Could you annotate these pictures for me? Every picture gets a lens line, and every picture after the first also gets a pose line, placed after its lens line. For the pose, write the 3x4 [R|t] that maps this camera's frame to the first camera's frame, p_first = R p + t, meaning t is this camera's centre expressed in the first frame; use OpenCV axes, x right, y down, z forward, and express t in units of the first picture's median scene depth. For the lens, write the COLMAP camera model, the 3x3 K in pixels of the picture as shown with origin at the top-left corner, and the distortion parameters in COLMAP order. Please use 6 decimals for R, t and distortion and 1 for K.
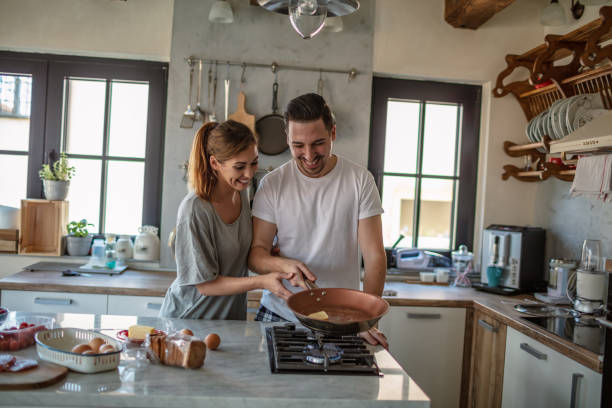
lens RADIAL K [[586.6, 0, 306.0], [0, 586.6, 204.0], [0, 0, 1]] dist [-0.111605, 0.130277]
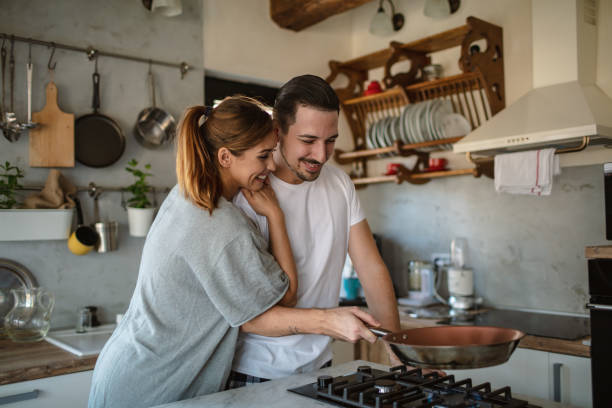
lens RADIAL K [[586.6, 0, 306.0], [0, 586.6, 204.0], [0, 0, 1]] dist [-0.111605, 0.130277]
pose [[0.819989, -0.052137, 0.570000, -0.276672], [0.077693, 0.996765, -0.020594, 0.000453], [-0.567082, 0.061172, 0.821387, 0.242892]]
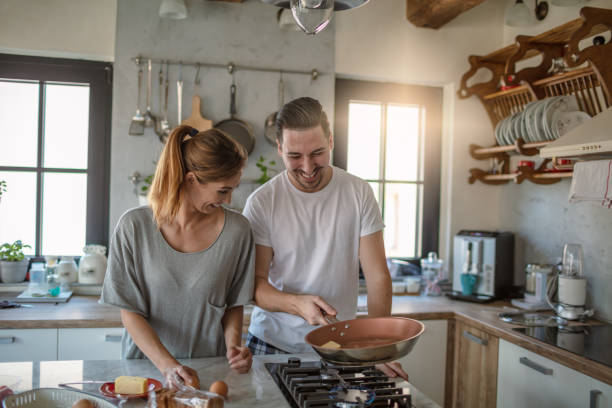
lens RADIAL K [[586.6, 0, 306.0], [0, 586.6, 204.0], [0, 0, 1]] dist [-0.111605, 0.130277]
pose [[0.989165, -0.028923, 0.143933, -0.079106], [0.029097, 0.999576, 0.000899, -0.017553], [-0.143898, 0.003299, 0.989587, 0.076746]]
